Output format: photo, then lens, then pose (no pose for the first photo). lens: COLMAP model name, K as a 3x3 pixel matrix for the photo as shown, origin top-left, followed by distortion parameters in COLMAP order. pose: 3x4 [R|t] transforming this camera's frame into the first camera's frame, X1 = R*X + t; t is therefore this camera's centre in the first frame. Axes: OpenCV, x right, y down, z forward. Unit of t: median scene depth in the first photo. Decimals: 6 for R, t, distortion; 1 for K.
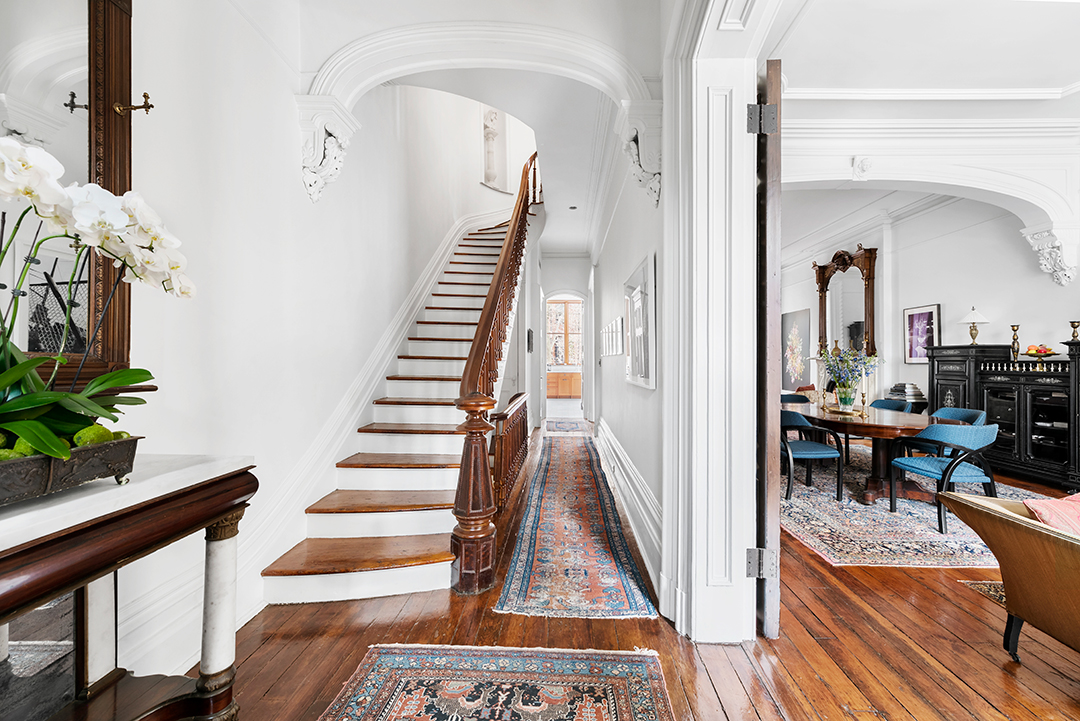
lens RADIAL K [[442.0, 0, 548.3], [0, 442.0, 358.1], [0, 0, 1]] dist [-0.007639, 0.000391]
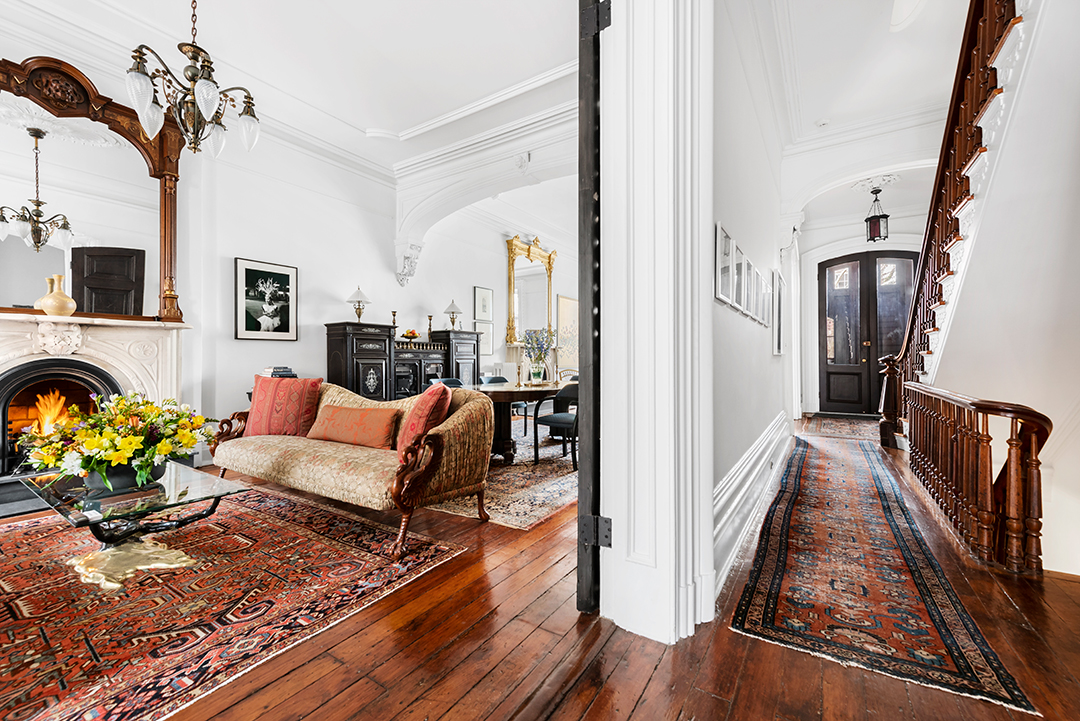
lens RADIAL K [[442.0, 0, 546.0], [0, 442.0, 362.4], [0, 0, 1]] dist [-0.007639, 0.000391]
pose [[-0.865051, 0.002299, 0.501679, 0.097634], [0.001189, 0.999996, -0.002533, 0.067138], [-0.501683, -0.001594, -0.865050, 1.810189]]
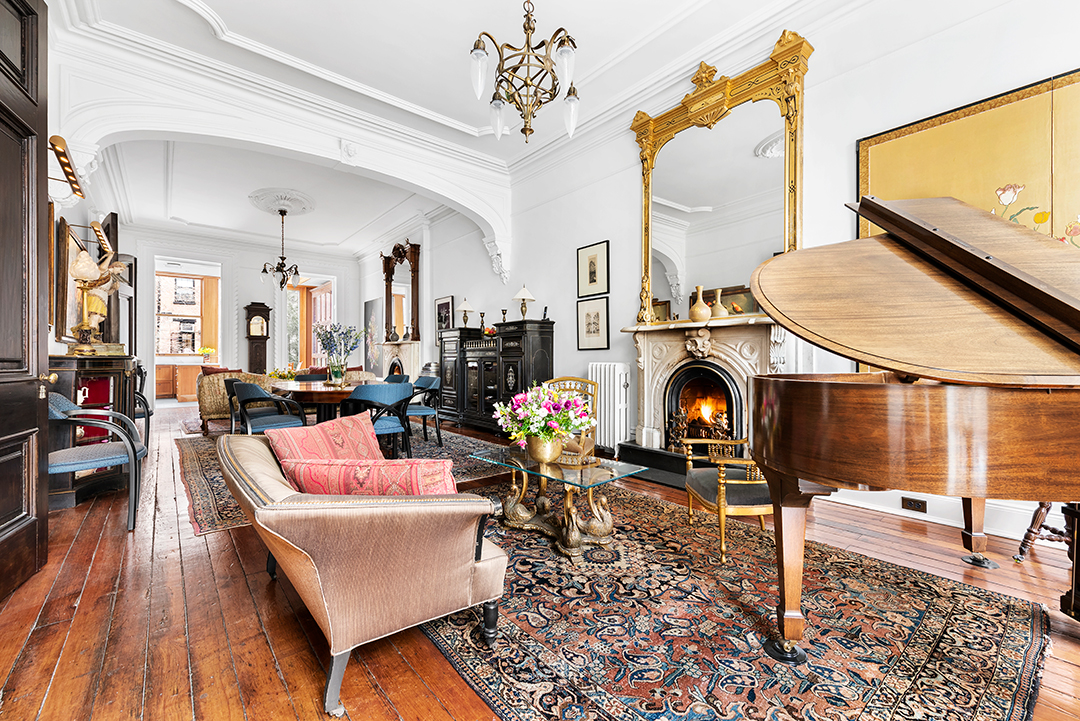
lens RADIAL K [[442.0, 0, 539.6], [0, 442.0, 362.8], [0, 0, 1]] dist [-0.007639, 0.000391]
pose [[0.751774, -0.010965, 0.659330, 0.322811], [-0.002521, 0.999807, 0.019501, 0.046345], [-0.659416, -0.016323, 0.751601, -0.097251]]
